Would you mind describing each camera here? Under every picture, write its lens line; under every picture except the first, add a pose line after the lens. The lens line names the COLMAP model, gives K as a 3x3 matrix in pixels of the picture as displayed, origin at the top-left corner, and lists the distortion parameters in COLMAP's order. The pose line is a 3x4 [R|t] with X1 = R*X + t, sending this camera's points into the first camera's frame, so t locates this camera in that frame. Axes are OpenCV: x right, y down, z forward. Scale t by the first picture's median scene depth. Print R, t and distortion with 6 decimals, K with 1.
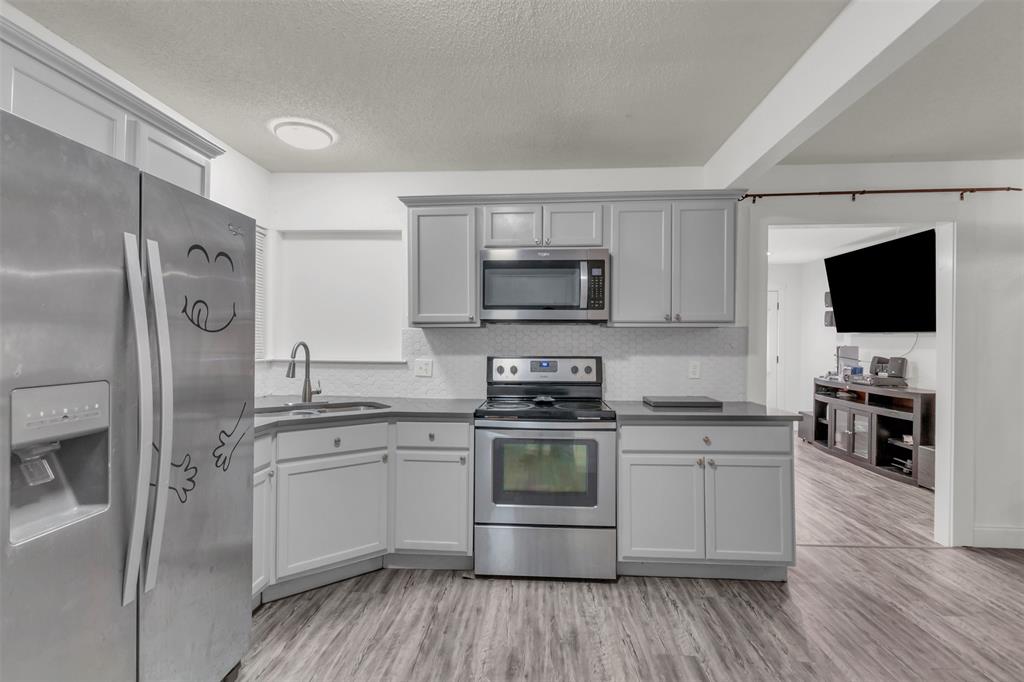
lens RADIAL K [[472.5, 0, 511.3], [0, 472.5, 341.8], [0, 0, 1]] dist [0.004100, -0.002014]
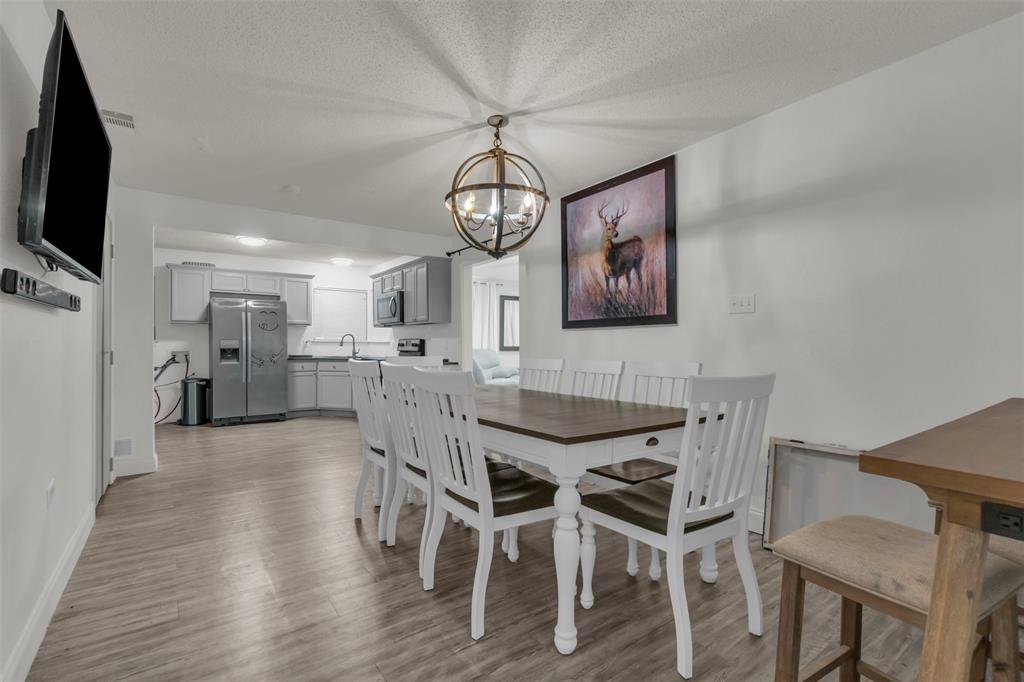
lens RADIAL K [[472.5, 0, 517.1], [0, 472.5, 343.8], [0, 0, 1]] dist [0.004100, -0.002014]
pose [[0.638915, -0.004168, -0.769266, 2.435199], [0.005482, 0.999985, -0.000864, 0.068225], [0.769258, -0.003665, 0.638928, -0.011867]]
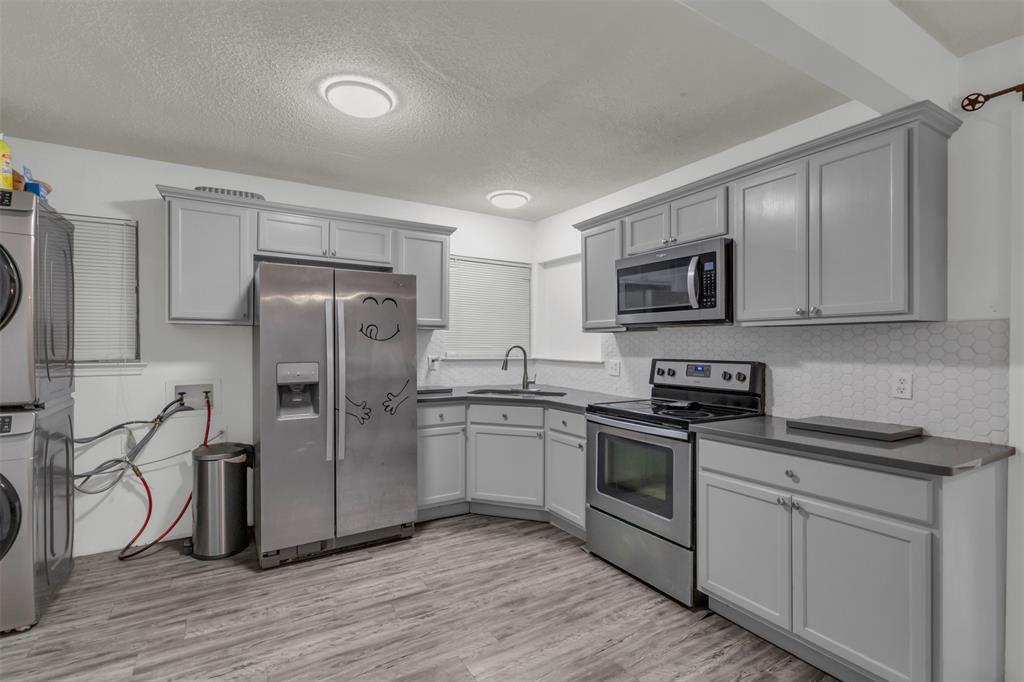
lens RADIAL K [[472.5, 0, 515.2], [0, 472.5, 347.2], [0, 0, 1]] dist [0.004100, -0.002014]
pose [[0.576082, 0.000338, -0.817392, 0.735269], [0.003508, 0.999990, 0.002886, 0.001505], [0.817384, -0.004530, 0.576075, 0.197900]]
